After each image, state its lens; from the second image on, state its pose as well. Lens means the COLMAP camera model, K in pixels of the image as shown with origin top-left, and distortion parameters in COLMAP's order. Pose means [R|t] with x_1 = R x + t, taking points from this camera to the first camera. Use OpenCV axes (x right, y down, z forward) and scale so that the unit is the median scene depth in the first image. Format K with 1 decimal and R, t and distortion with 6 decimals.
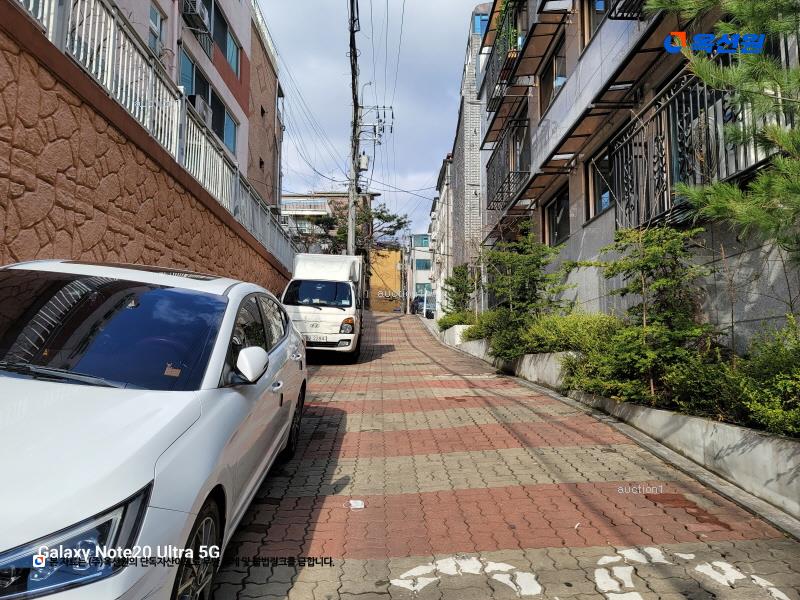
lens RADIAL K [[582.3, 0, 400.0], [0, 582.3, 300.0], [0, 0, 1]] dist [0.030690, 0.000093]
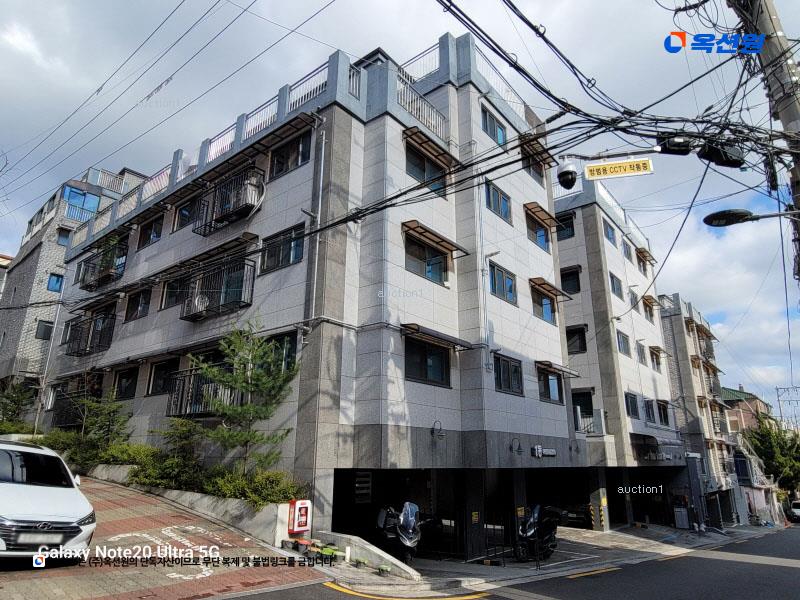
lens RADIAL K [[507.9, 0, 397.7], [0, 507.9, 302.8], [0, 0, 1]] dist [-0.003983, -0.001824]
pose [[0.643844, 0.228354, 0.730287, -0.797250], [-0.091789, 0.970586, -0.222570, -0.225868], [-0.759631, 0.076268, 0.645866, -1.357149]]
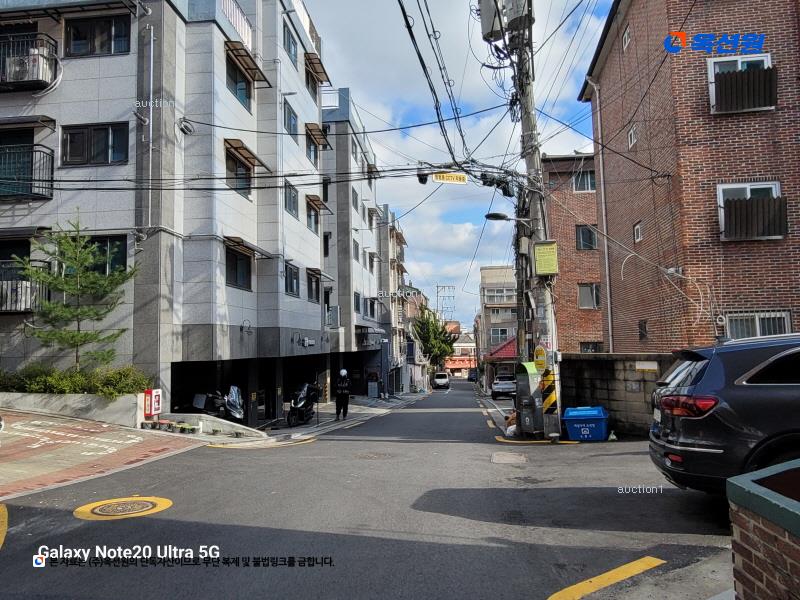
lens RADIAL K [[564.9, 0, 400.0], [0, 564.9, 300.0], [0, 0, 1]] dist [0.001669, 0.000912]
pose [[0.103983, 0.072506, 0.991933, -1.809248], [-0.086487, 0.994220, -0.063607, -0.219227], [-0.990812, -0.079175, 0.109653, -1.092339]]
